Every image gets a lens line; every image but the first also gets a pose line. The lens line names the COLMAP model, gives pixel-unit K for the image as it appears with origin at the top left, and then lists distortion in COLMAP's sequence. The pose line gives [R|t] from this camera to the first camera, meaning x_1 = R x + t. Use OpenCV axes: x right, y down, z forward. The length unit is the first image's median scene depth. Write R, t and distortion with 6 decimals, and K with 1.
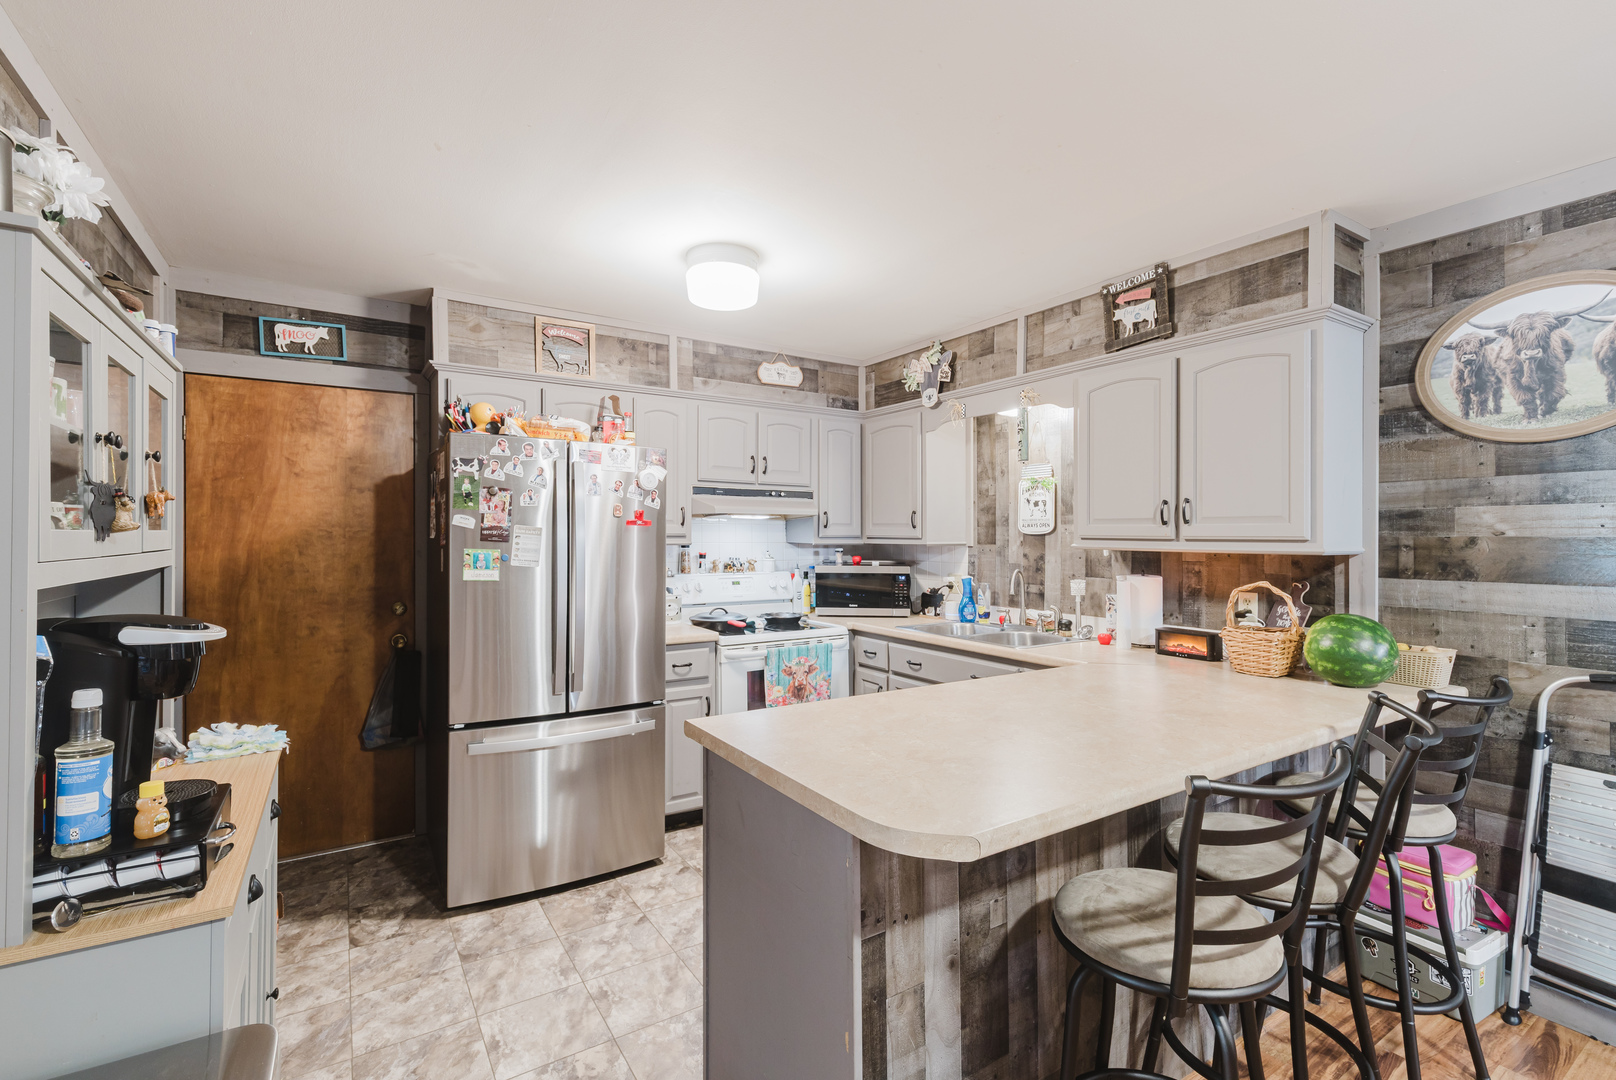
lens RADIAL K [[725.6, 0, 808.6], [0, 725.6, 536.4], [0, 0, 1]] dist [0.005625, -0.000616]
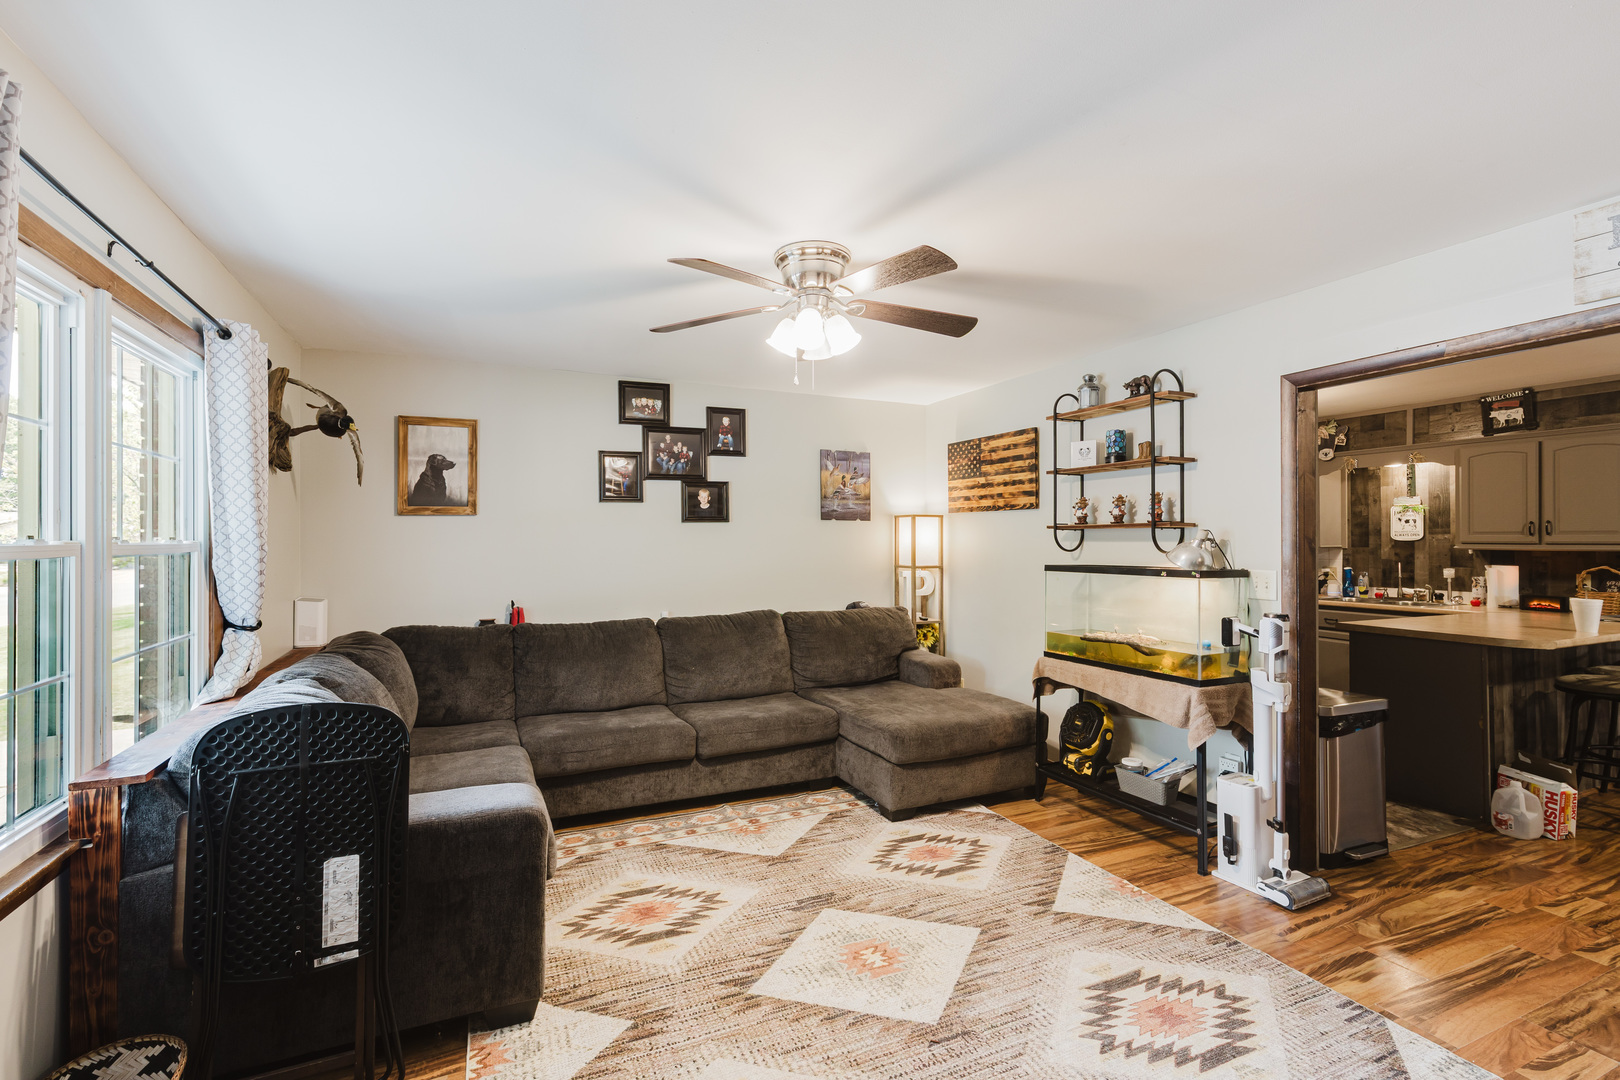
lens RADIAL K [[727.4, 0, 803.3], [0, 727.4, 539.2], [0, 0, 1]] dist [0.005625, -0.000616]
pose [[0.988079, -0.003679, -0.153906, -0.913138], [0.003363, 0.999992, -0.002310, -0.008077], [0.153913, 0.001764, 0.988083, -0.954795]]
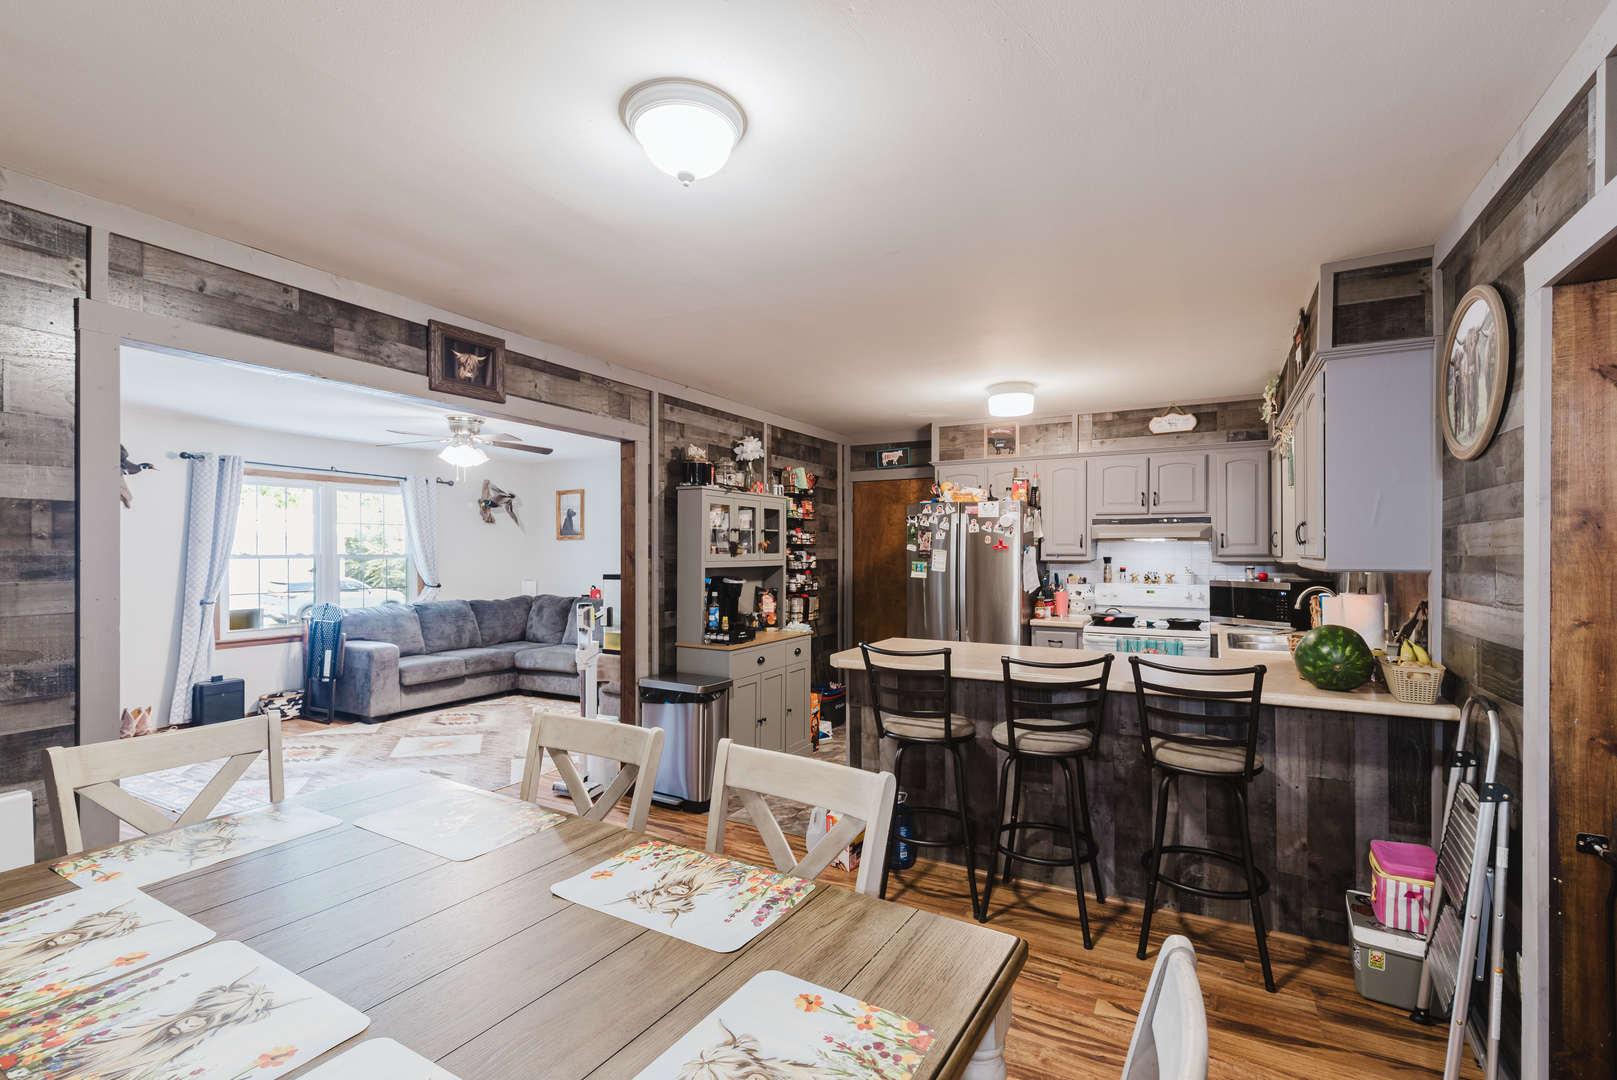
lens RADIAL K [[726.1, 0, 799.9], [0, 726.1, 551.5], [0, 0, 1]] dist [0.005625, -0.000616]
pose [[0.468521, -0.004343, -0.883442, 1.020531], [0.002516, 0.999990, -0.003581, -0.004088], [0.883449, -0.000545, 0.468527, -0.186519]]
